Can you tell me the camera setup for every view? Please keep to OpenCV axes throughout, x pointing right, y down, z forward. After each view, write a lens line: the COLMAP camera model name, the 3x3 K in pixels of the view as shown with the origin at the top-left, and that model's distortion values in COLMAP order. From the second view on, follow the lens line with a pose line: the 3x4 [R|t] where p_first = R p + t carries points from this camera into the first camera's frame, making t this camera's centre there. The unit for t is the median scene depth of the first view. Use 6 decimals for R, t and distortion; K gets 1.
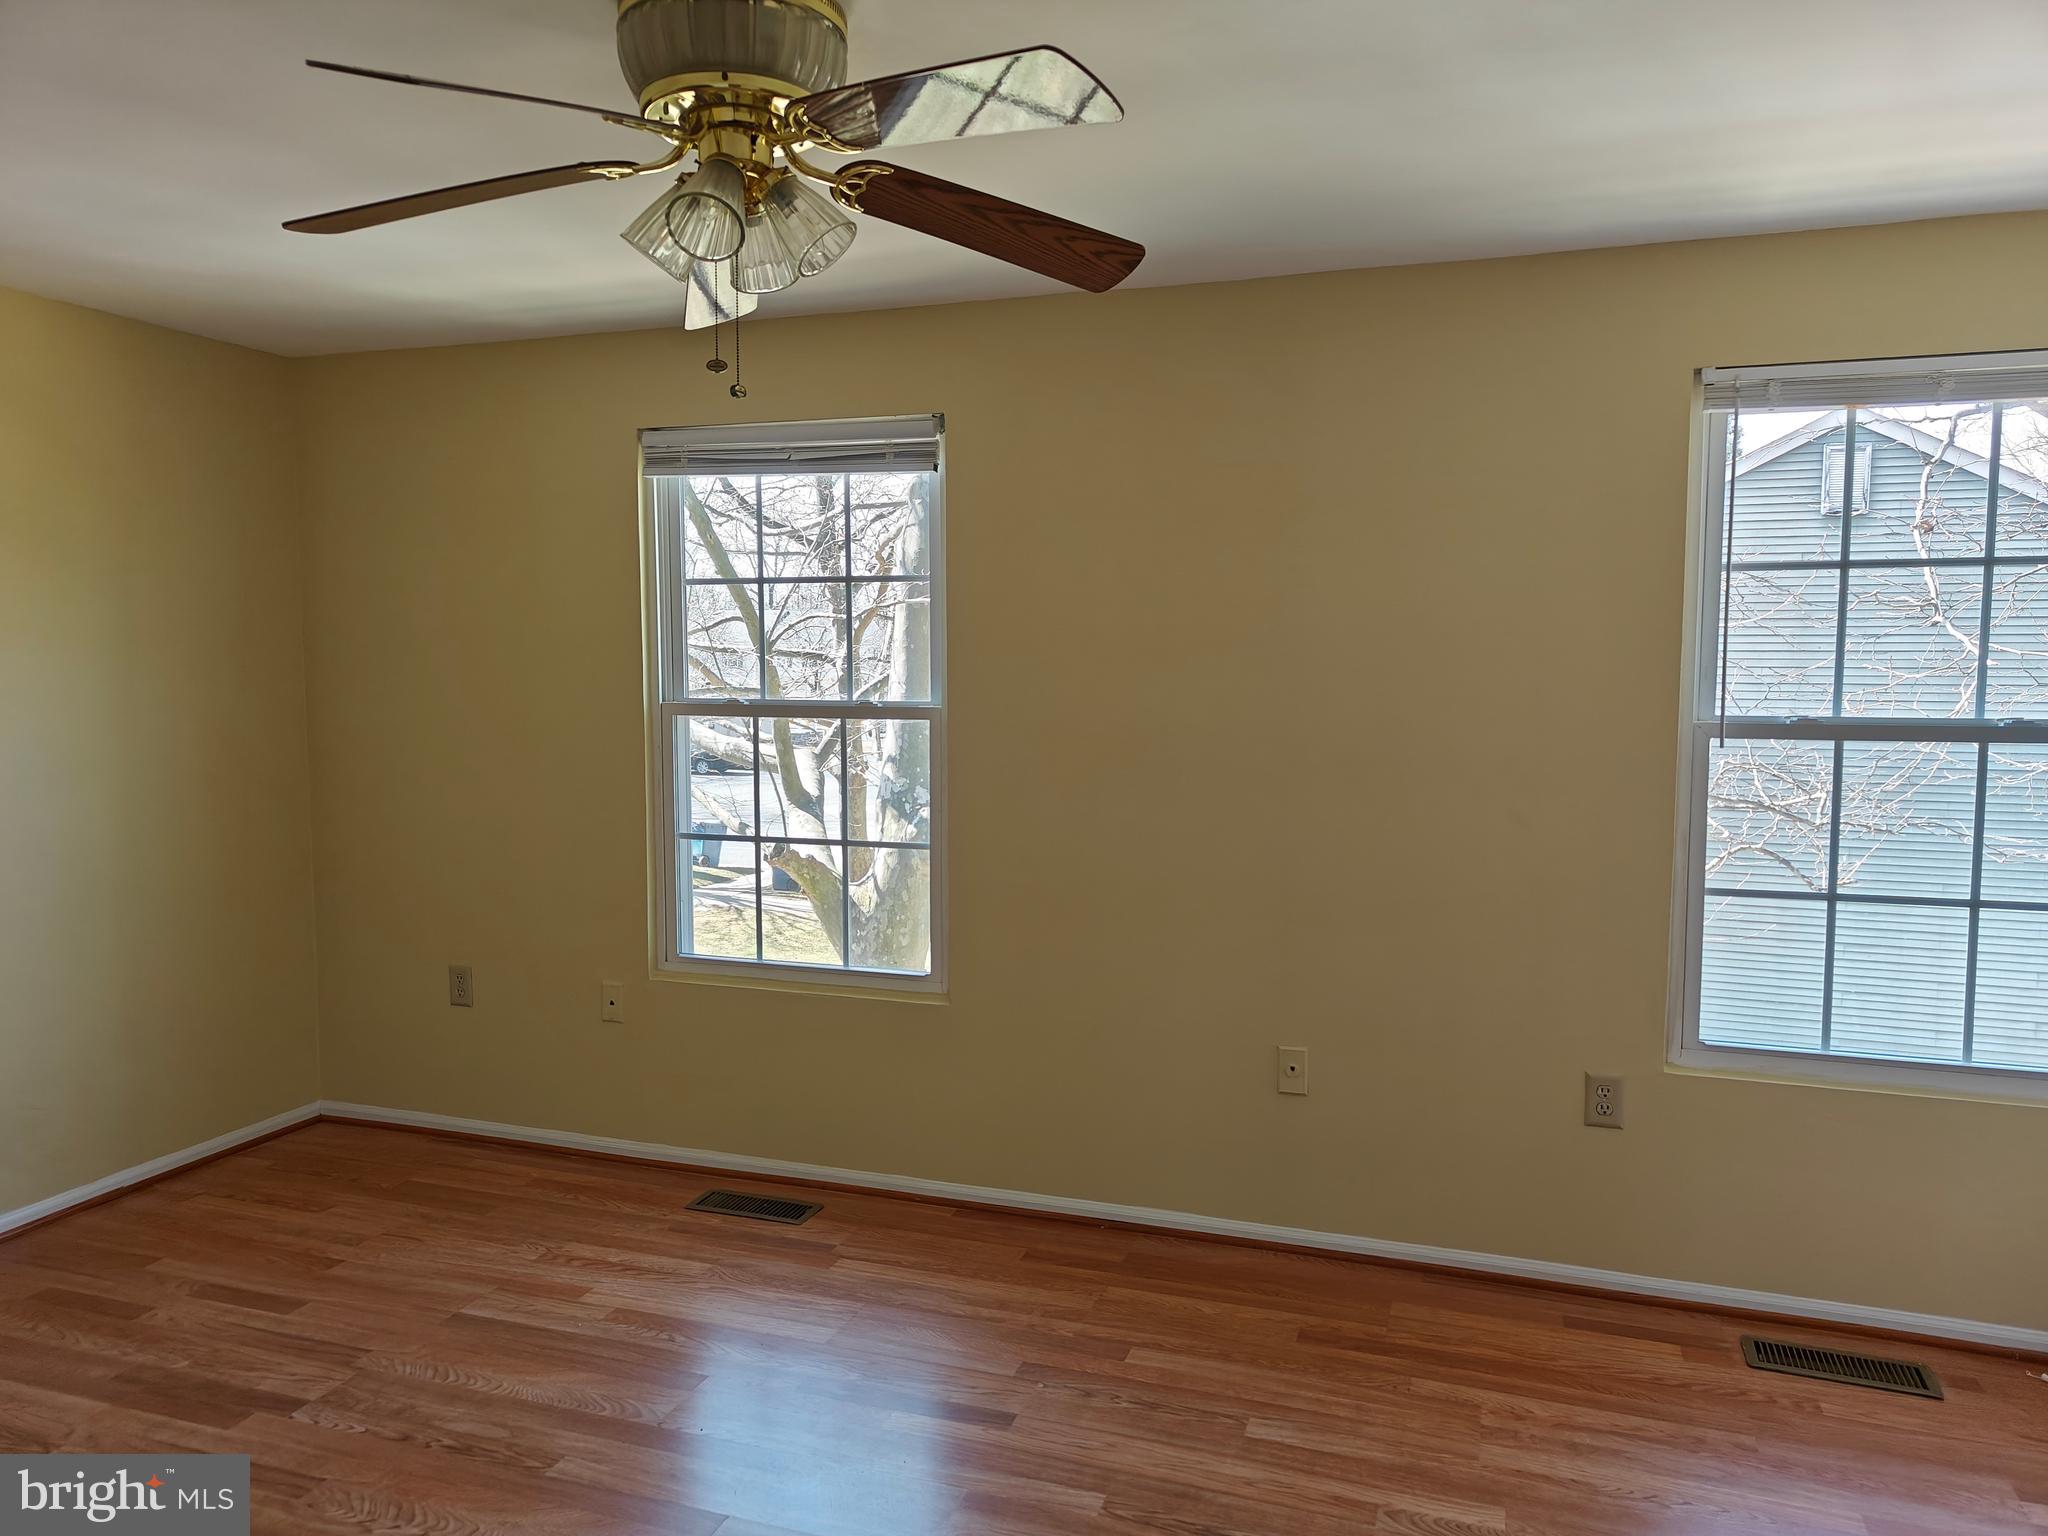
lens RADIAL K [[1424.2, 0, 1026.7], [0, 1424.2, 781.6], [0, 0, 1]] dist [0.020717, -0.003319]
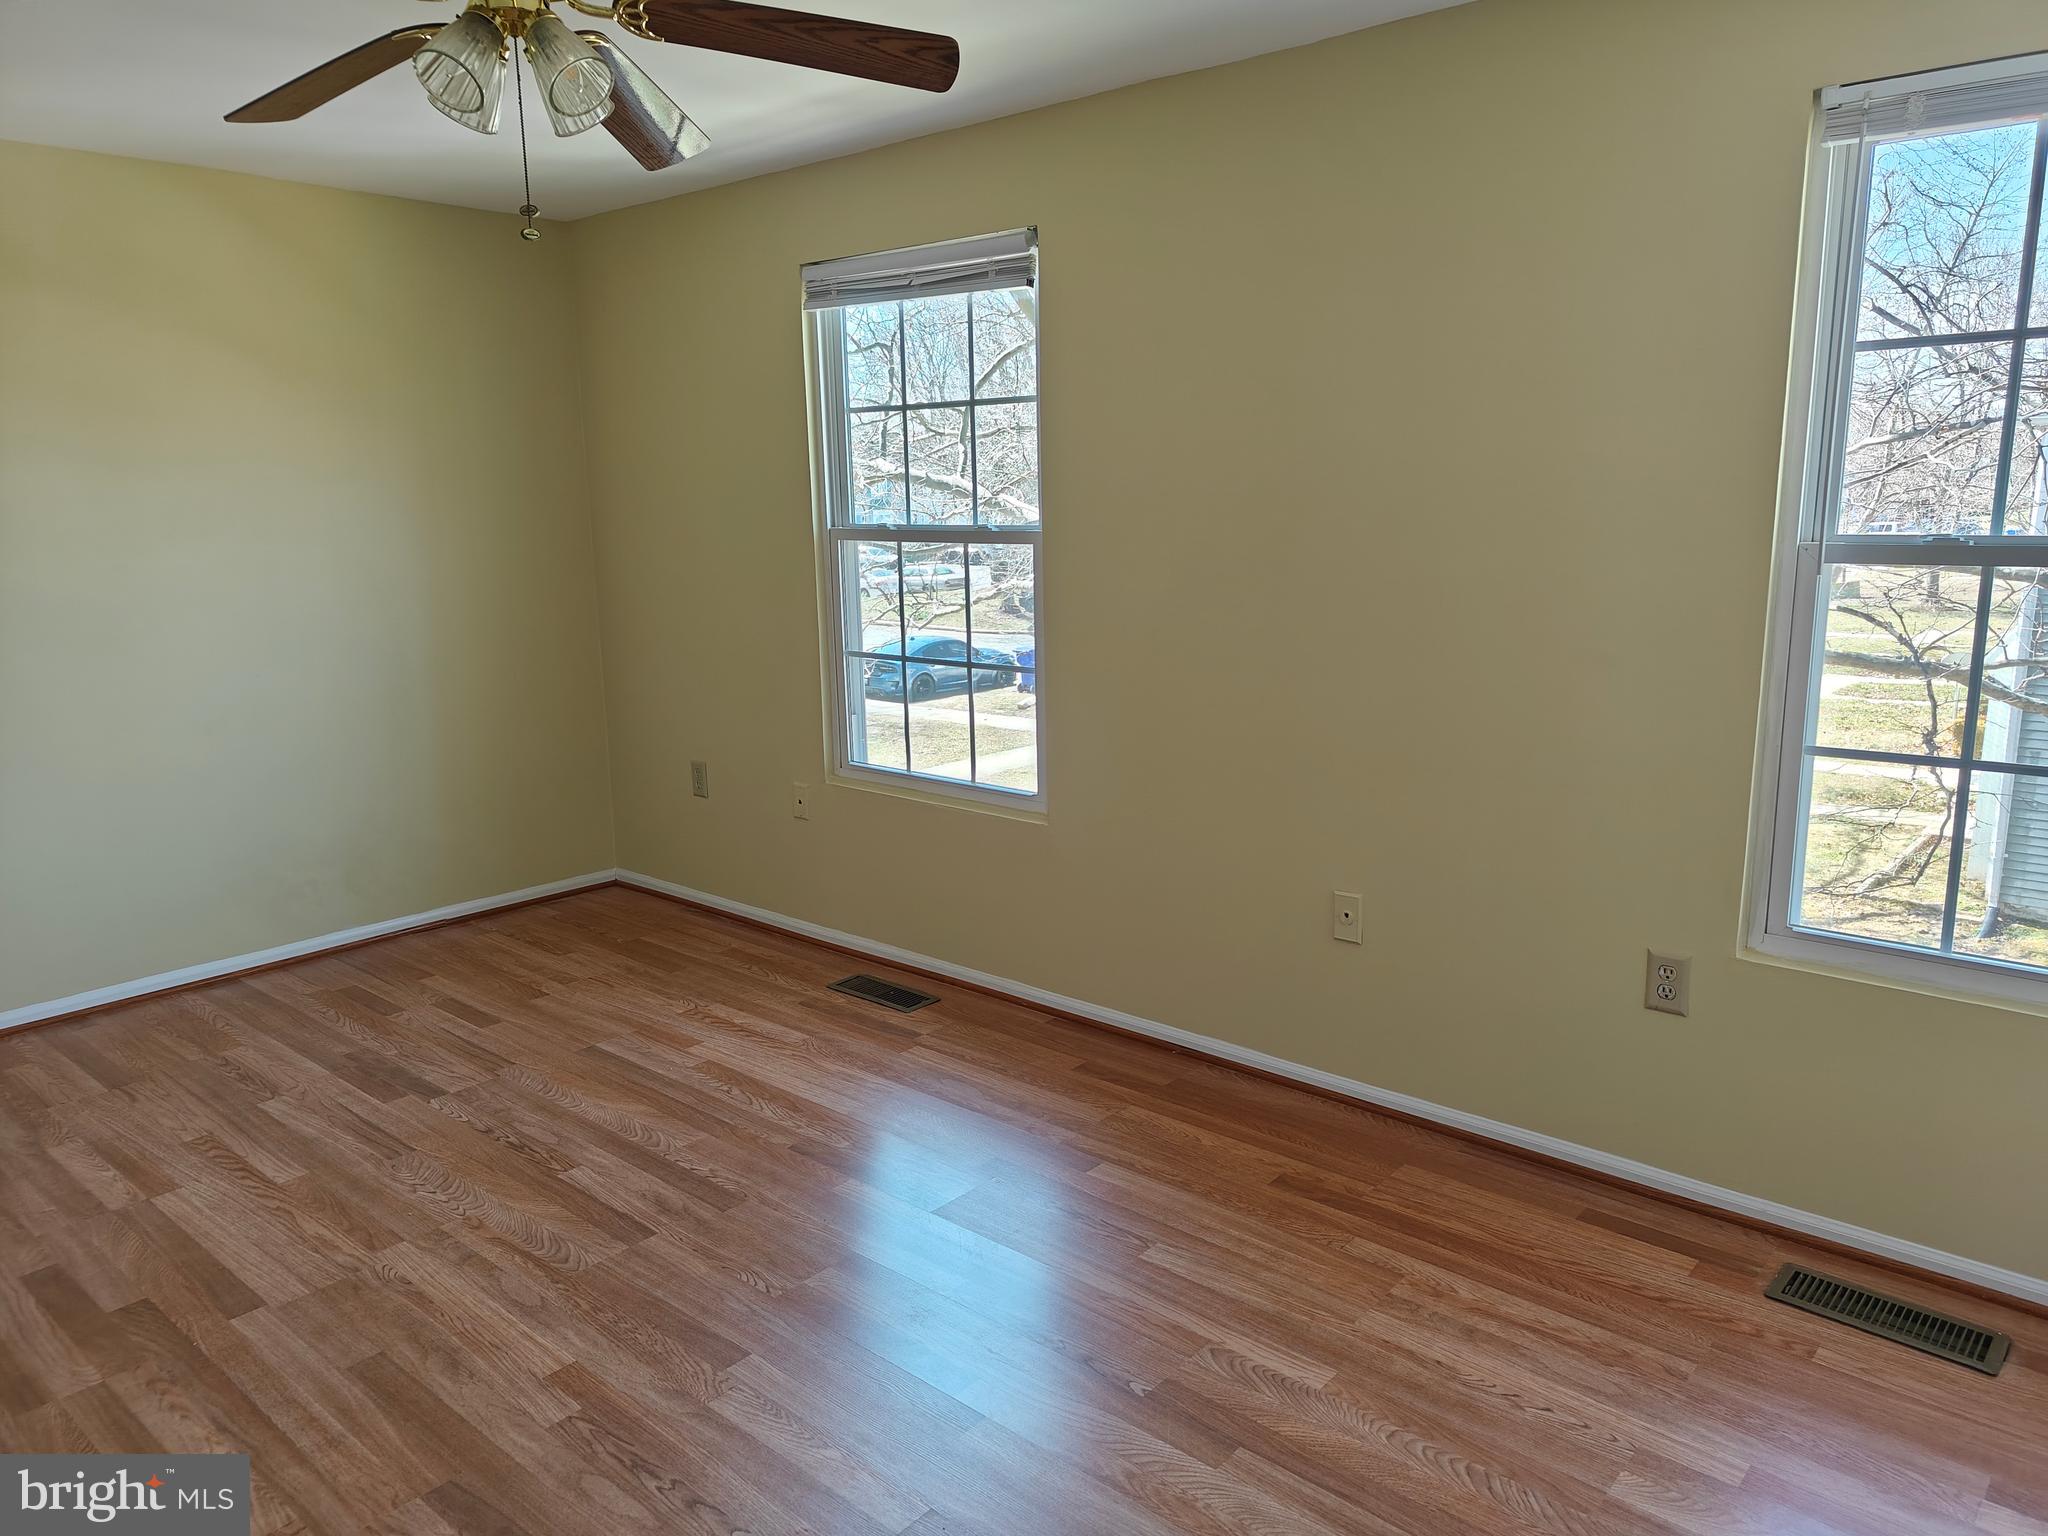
lens RADIAL K [[1424.2, 0, 1025.1], [0, 1424.2, 776.2], [0, 0, 1]] dist [0.020717, -0.003319]
pose [[0.925732, 0.059747, -0.373430, 0.359999], [-0.015821, 0.992695, 0.119607, -0.000187], [0.377849, -0.104816, 0.919915, 0.061848]]
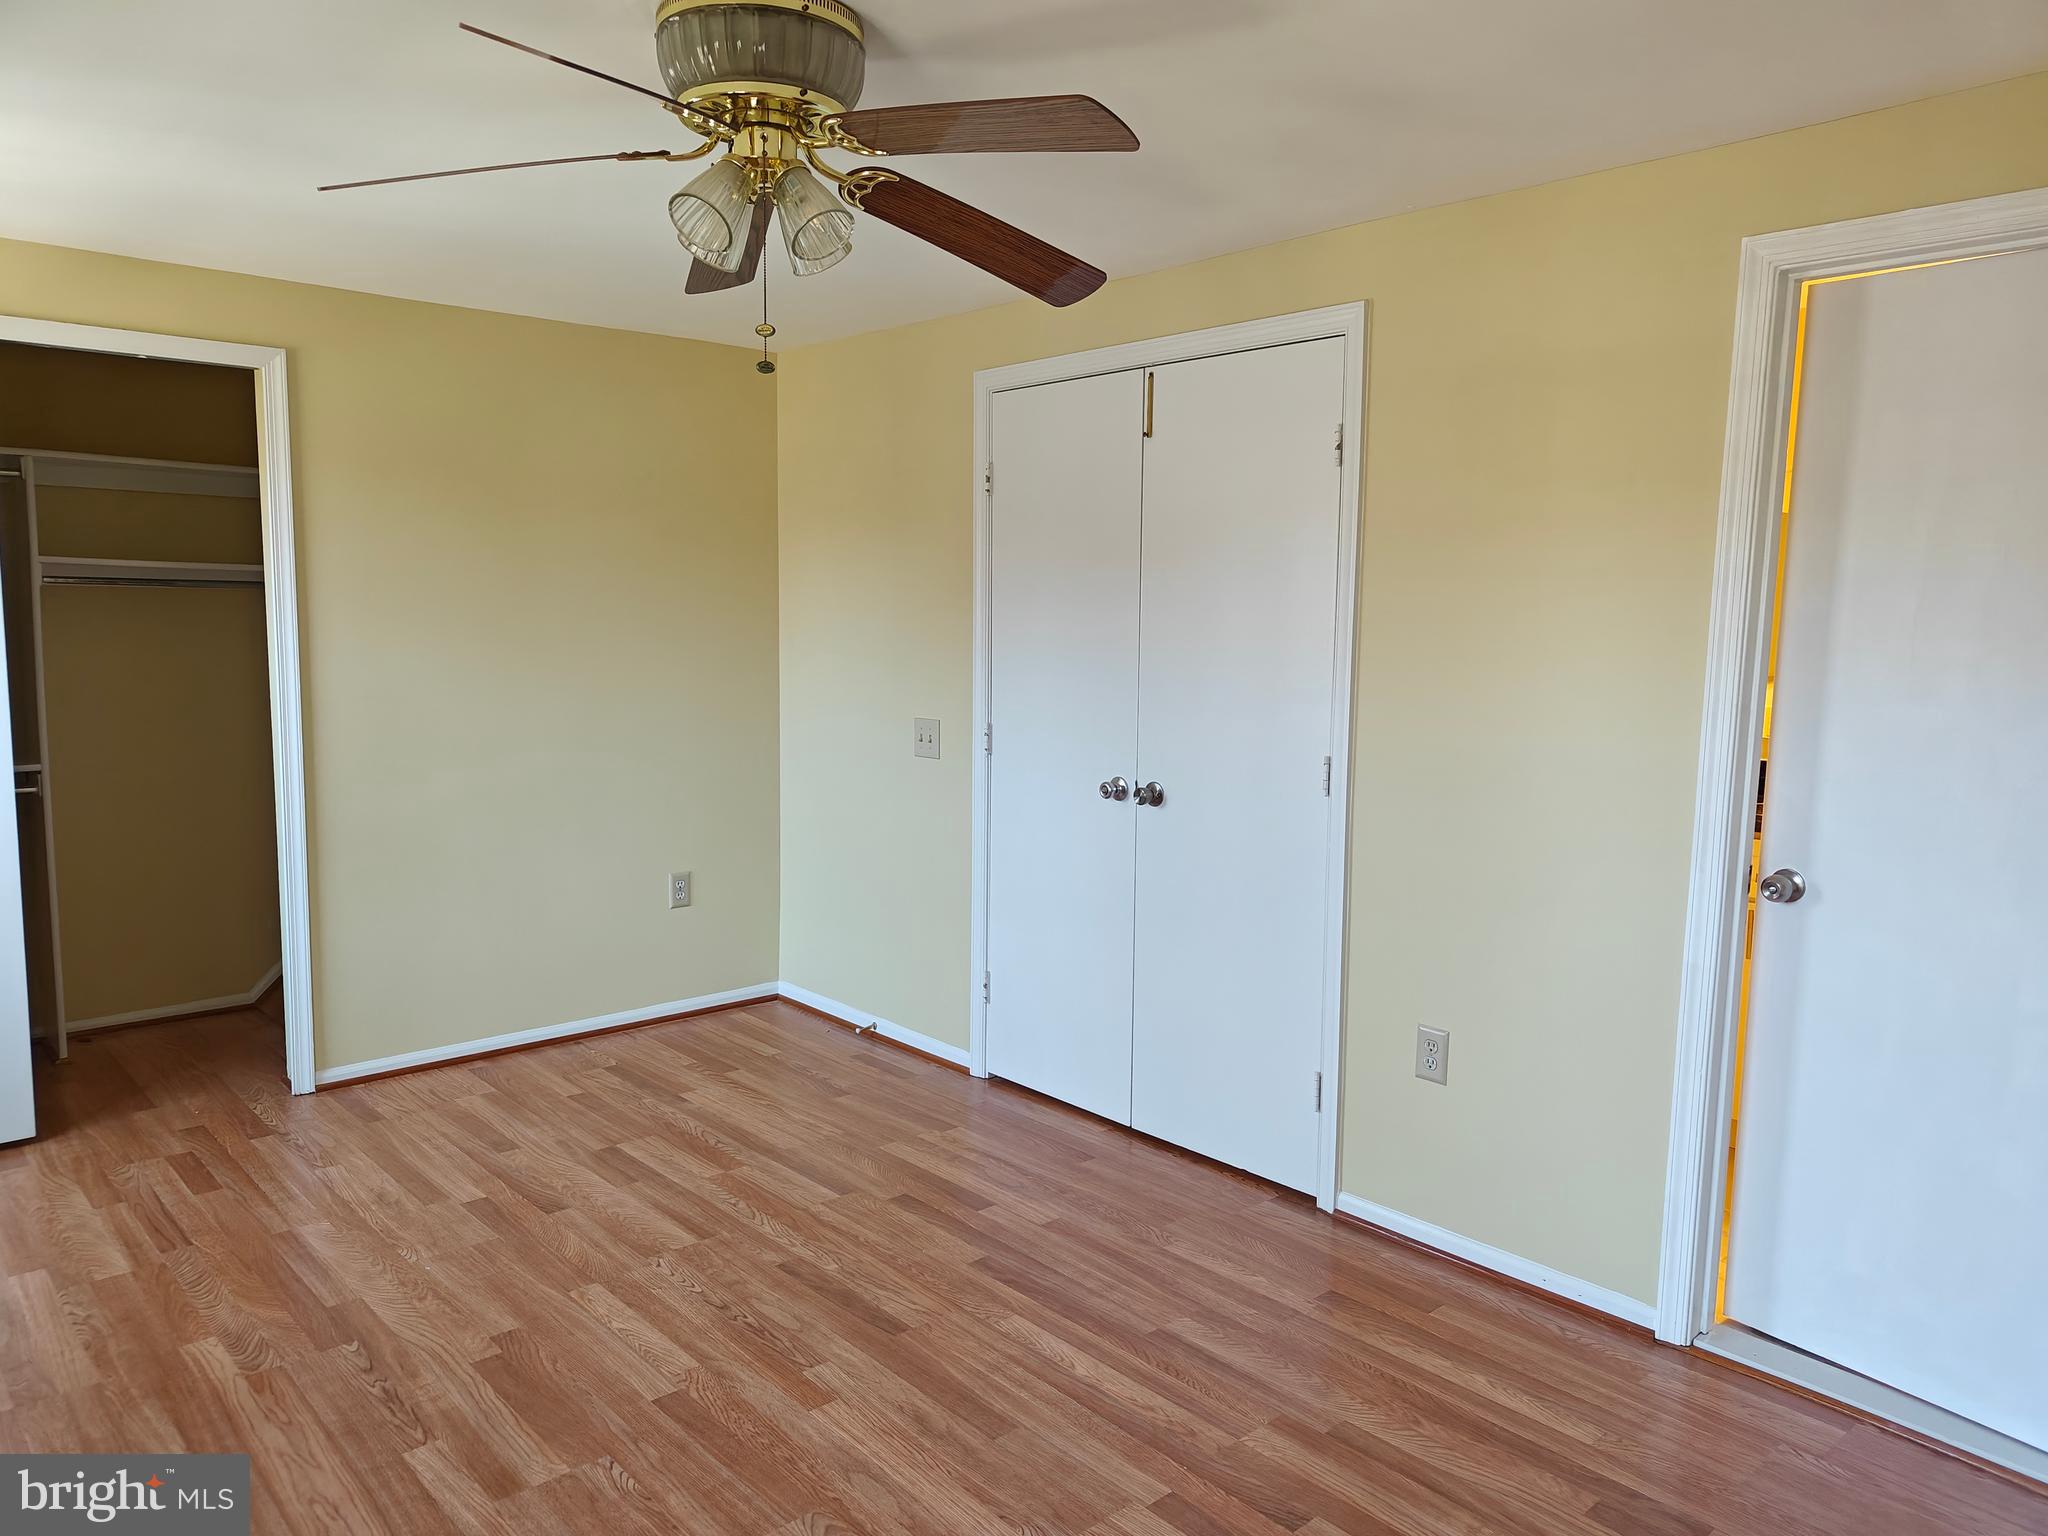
lens RADIAL K [[1424.2, 0, 1027.0], [0, 1424.2, 772.2], [0, 0, 1]] dist [0.020717, -0.003319]
pose [[-0.875790, -0.070577, 0.477505, -0.584111], [0.025971, 0.980930, 0.192619, -0.108994], [-0.481993, 0.181095, -0.857256, 1.194525]]
